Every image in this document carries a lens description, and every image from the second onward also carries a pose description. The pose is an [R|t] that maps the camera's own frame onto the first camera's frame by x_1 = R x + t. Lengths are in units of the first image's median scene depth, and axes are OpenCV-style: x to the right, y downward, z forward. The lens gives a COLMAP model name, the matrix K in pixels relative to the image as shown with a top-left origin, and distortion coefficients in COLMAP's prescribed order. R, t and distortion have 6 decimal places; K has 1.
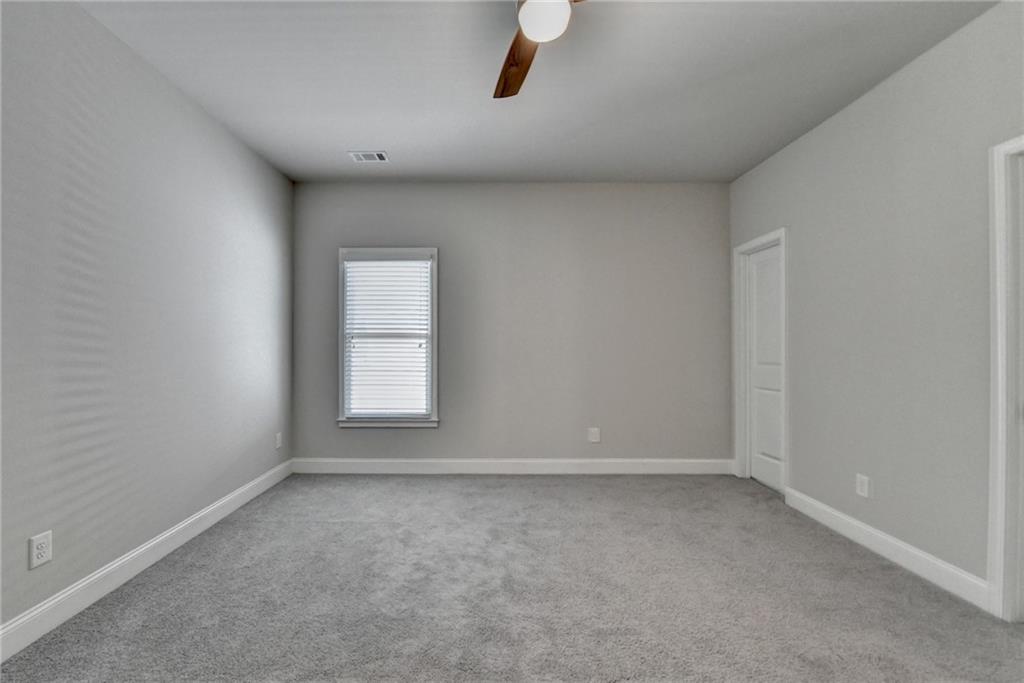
lens RADIAL K [[426.8, 0, 514.2], [0, 426.8, 342.1], [0, 0, 1]] dist [-0.015225, -0.000990]
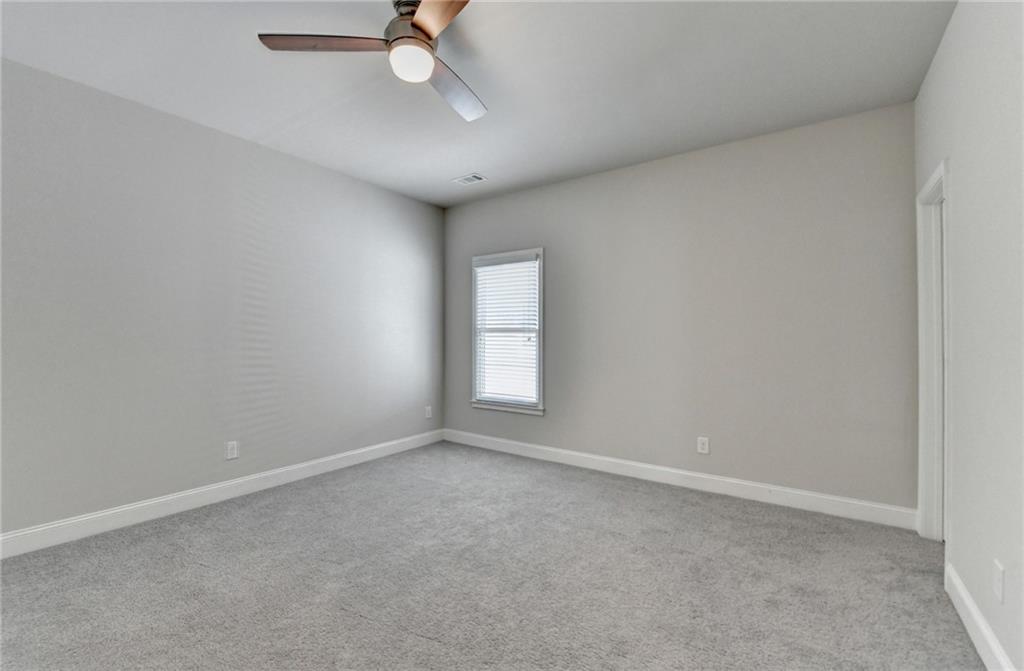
lens RADIAL K [[437.6, 0, 510.7], [0, 437.6, 333.4], [0, 0, 1]] dist [-0.022619, -0.000390]
pose [[0.813965, -0.001458, -0.580912, 0.390555], [0.000506, 0.999998, -0.001801, -0.004480], [0.580913, 0.001172, 0.813965, 0.064977]]
